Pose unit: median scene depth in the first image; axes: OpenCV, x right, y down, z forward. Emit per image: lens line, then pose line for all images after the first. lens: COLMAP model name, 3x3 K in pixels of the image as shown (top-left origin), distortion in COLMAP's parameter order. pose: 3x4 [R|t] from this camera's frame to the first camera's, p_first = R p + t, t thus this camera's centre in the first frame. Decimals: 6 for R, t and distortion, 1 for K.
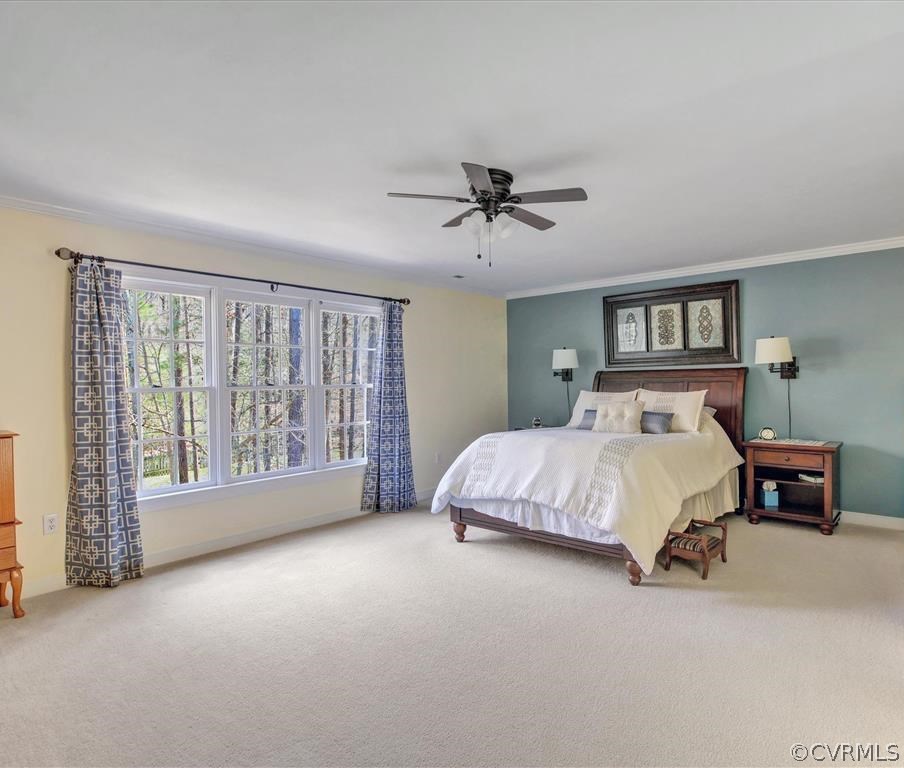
lens RADIAL K [[575.1, 0, 452.0], [0, 575.1, 384.0], [0, 0, 1]] dist [0.003324, 0.002026]
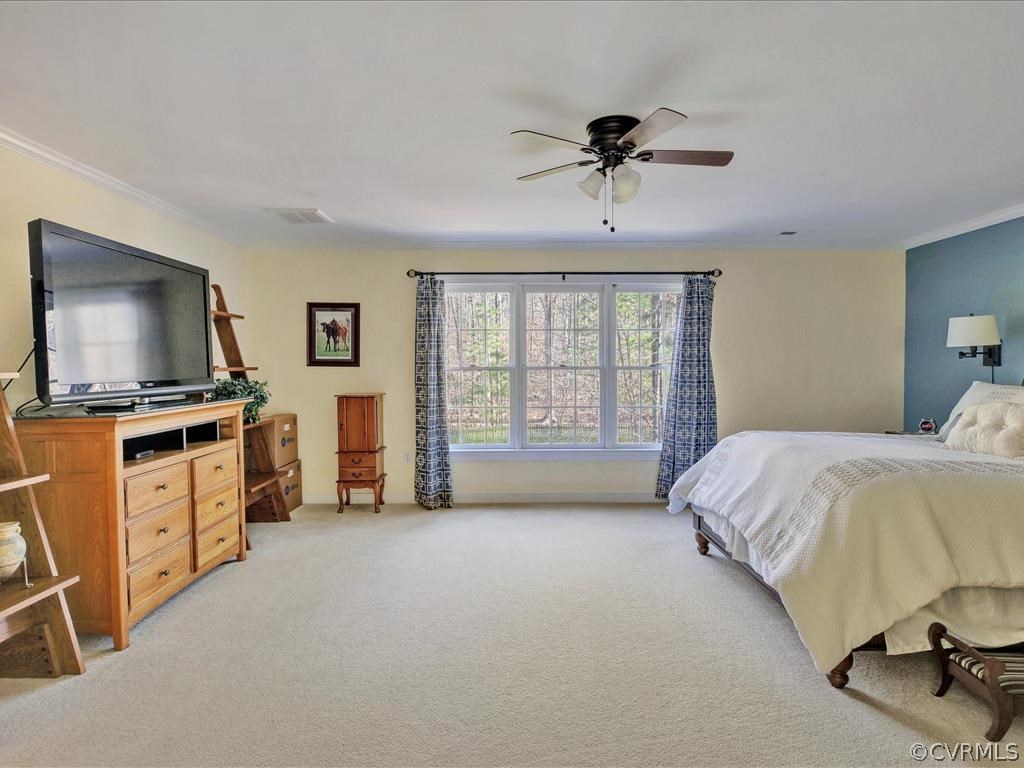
lens RADIAL K [[545.6, 0, 509.8], [0, 545.6, 375.9], [0, 0, 1]] dist [-0.002382, -0.001000]
pose [[0.615661, 0.028816, -0.787484, 0.539553], [-0.009077, 0.999524, 0.029479, -0.010793], [0.787959, -0.011001, 0.615630, 0.329421]]
